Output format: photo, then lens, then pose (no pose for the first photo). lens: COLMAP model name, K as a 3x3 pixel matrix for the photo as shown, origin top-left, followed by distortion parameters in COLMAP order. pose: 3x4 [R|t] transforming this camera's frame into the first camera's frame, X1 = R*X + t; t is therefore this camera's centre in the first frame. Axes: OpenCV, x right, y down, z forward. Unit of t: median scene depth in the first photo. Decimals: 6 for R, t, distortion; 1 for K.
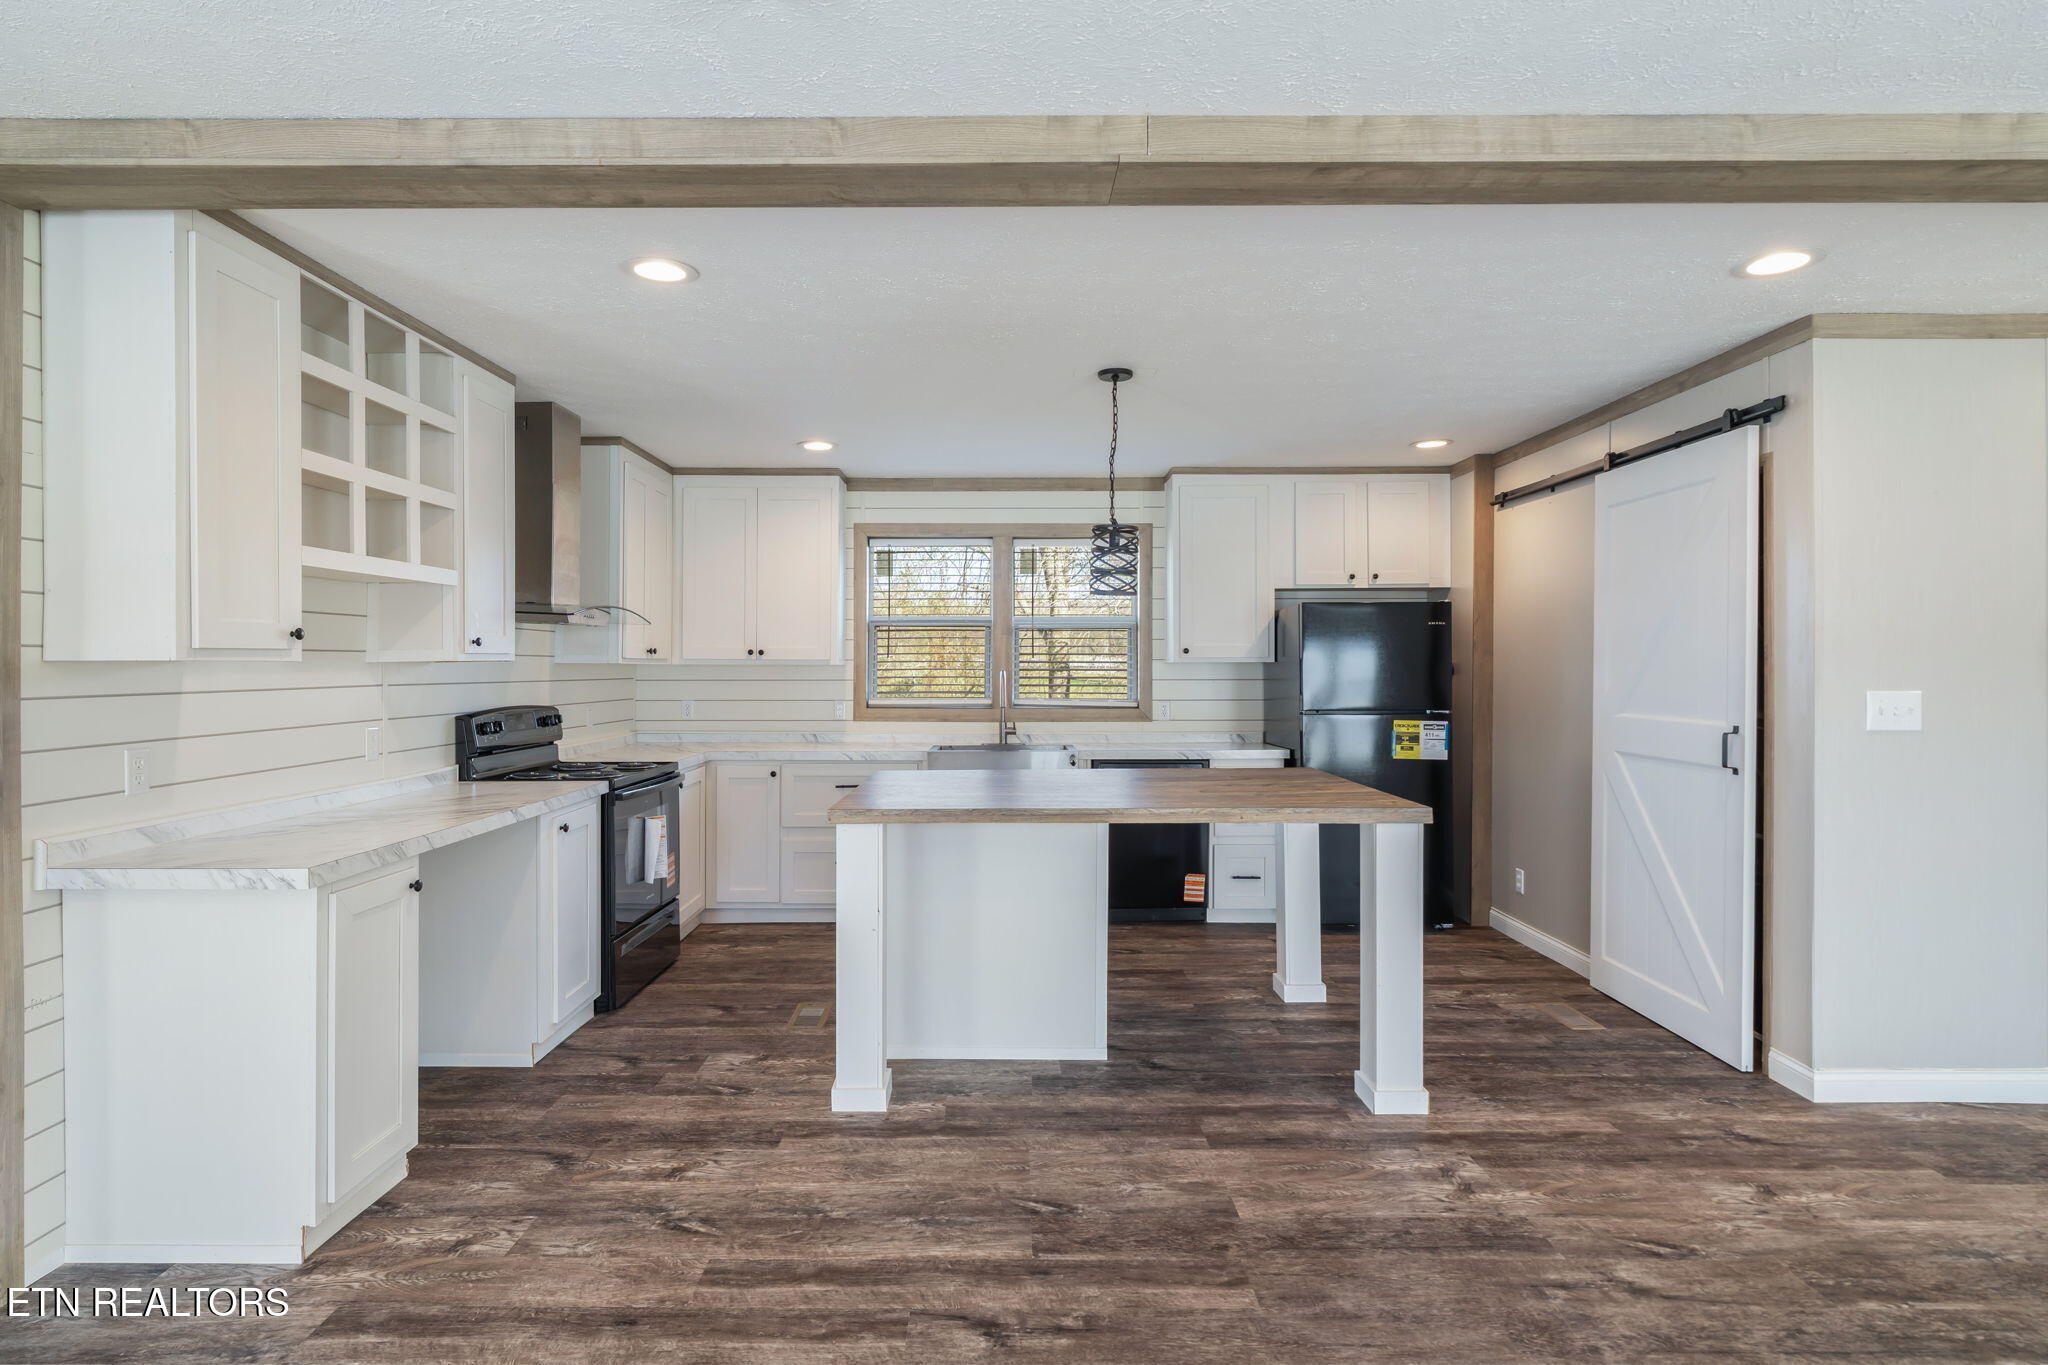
lens RADIAL K [[1038.6, 0, 1013.2], [0, 1038.6, 668.2], [0, 0, 1]] dist [-0.003766, 0.000520]
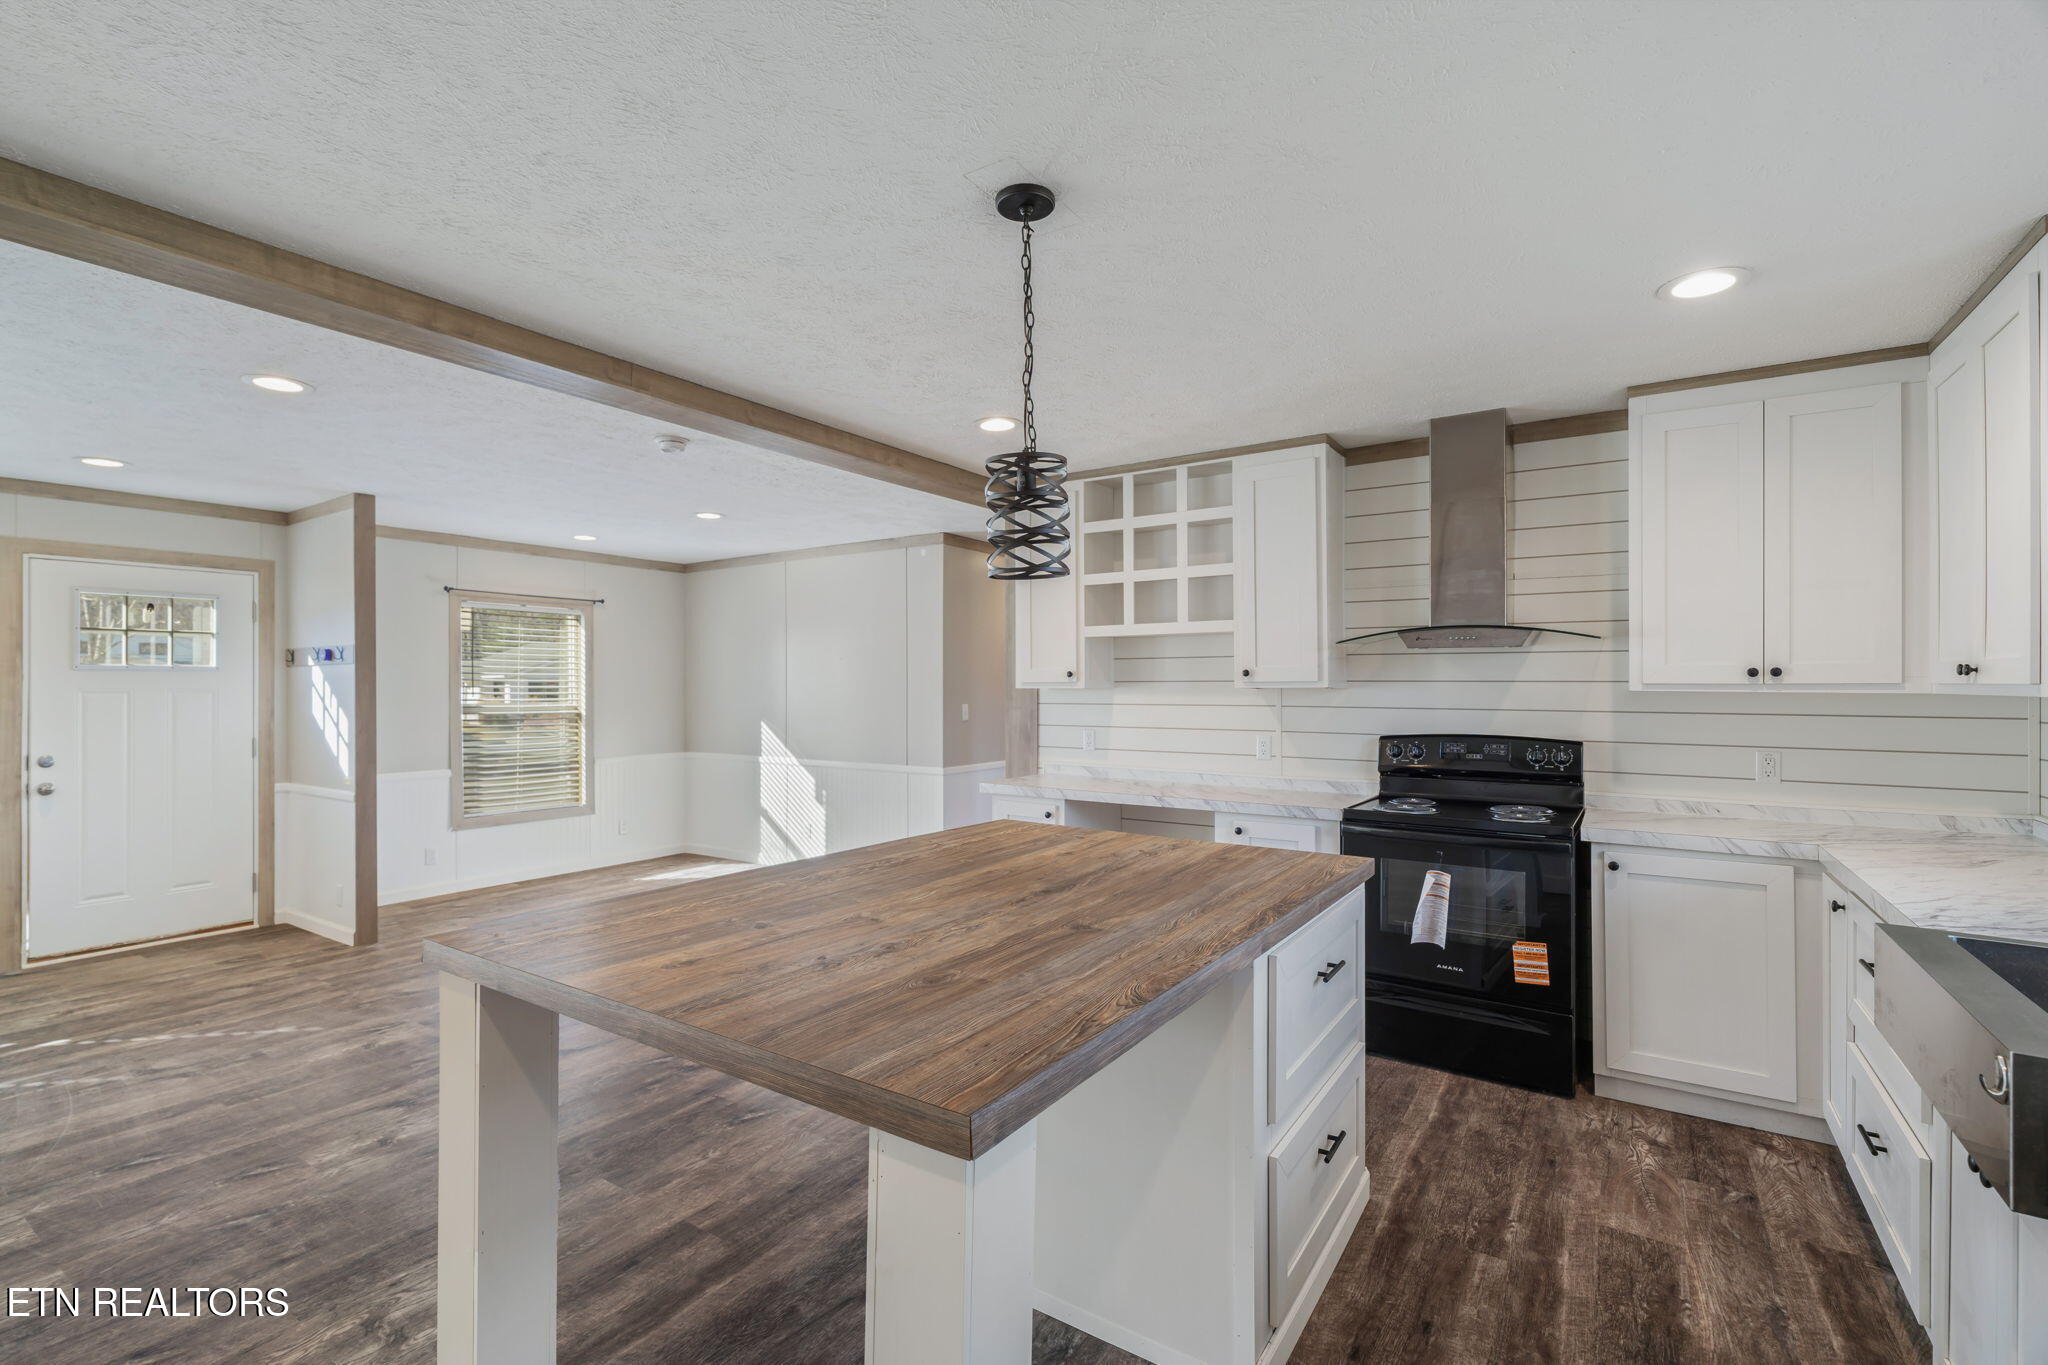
lens RADIAL K [[923.0, 0, 1021.3], [0, 923.0, 679.2], [0, 0, 1]] dist [-0.002476, 0.001017]
pose [[-0.565655, -0.005738, -0.824622, 0.577431], [-0.003094, 0.999984, -0.004835, -0.011655], [0.824636, -0.000183, -0.565664, 1.414007]]
